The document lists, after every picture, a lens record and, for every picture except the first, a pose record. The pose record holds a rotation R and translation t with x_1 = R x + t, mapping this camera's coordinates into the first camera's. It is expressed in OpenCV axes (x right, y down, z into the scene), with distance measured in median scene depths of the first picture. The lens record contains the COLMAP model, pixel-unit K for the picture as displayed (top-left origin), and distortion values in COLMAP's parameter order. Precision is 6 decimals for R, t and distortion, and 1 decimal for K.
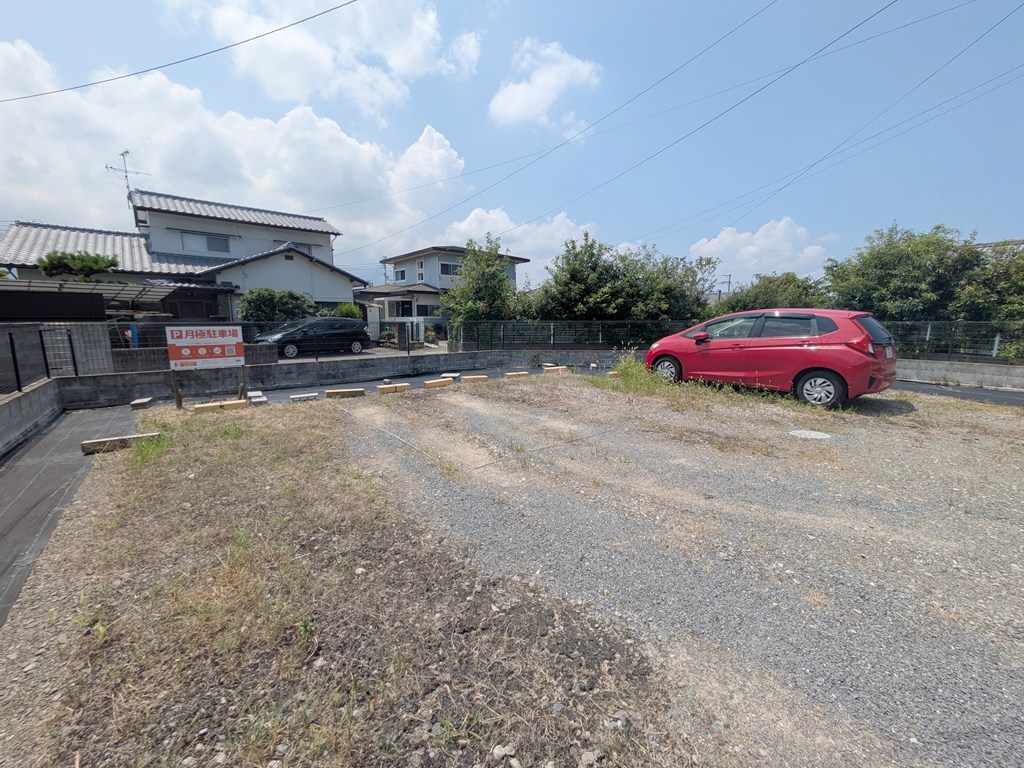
lens RADIAL K [[407.7, 0, 512.0], [0, 407.7, 384.0], [0, 0, 1]] dist [-0.002926, 0.003391]
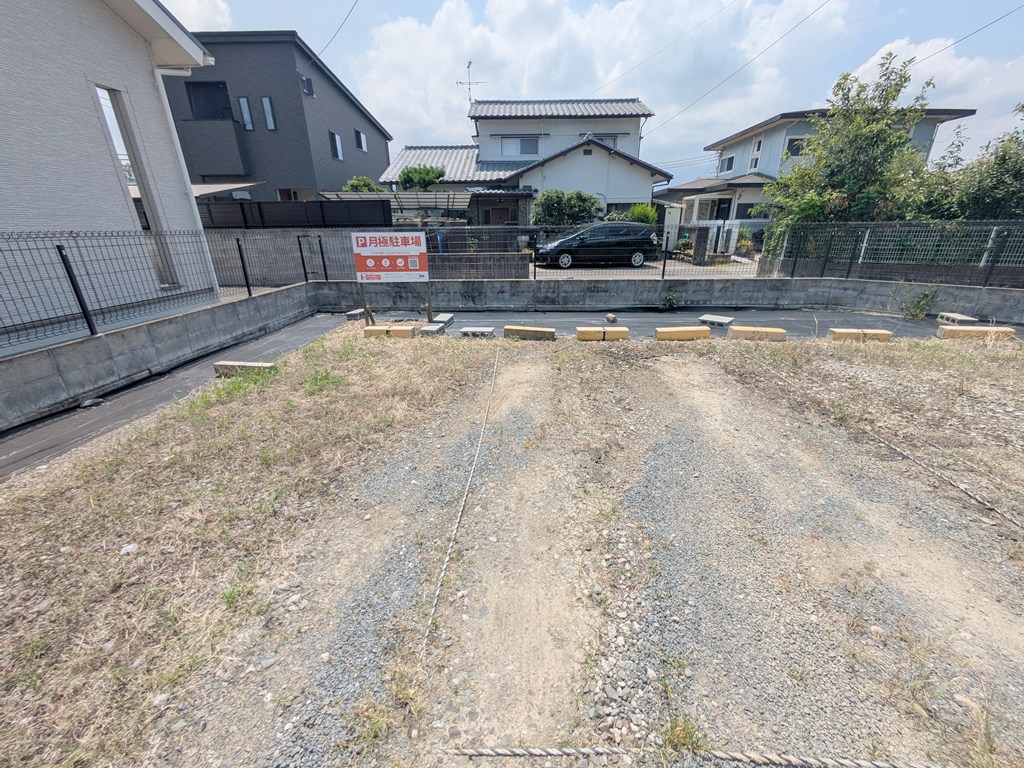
lens RADIAL K [[407.7, 0, 512.0], [0, 407.7, 384.0], [0, 0, 1]] dist [-0.002926, 0.003391]
pose [[0.745560, 0.232771, -0.624466, 0.011565], [-0.094836, 0.964541, 0.246308, -0.026068], [0.659656, -0.124415, 0.741198, 0.188033]]
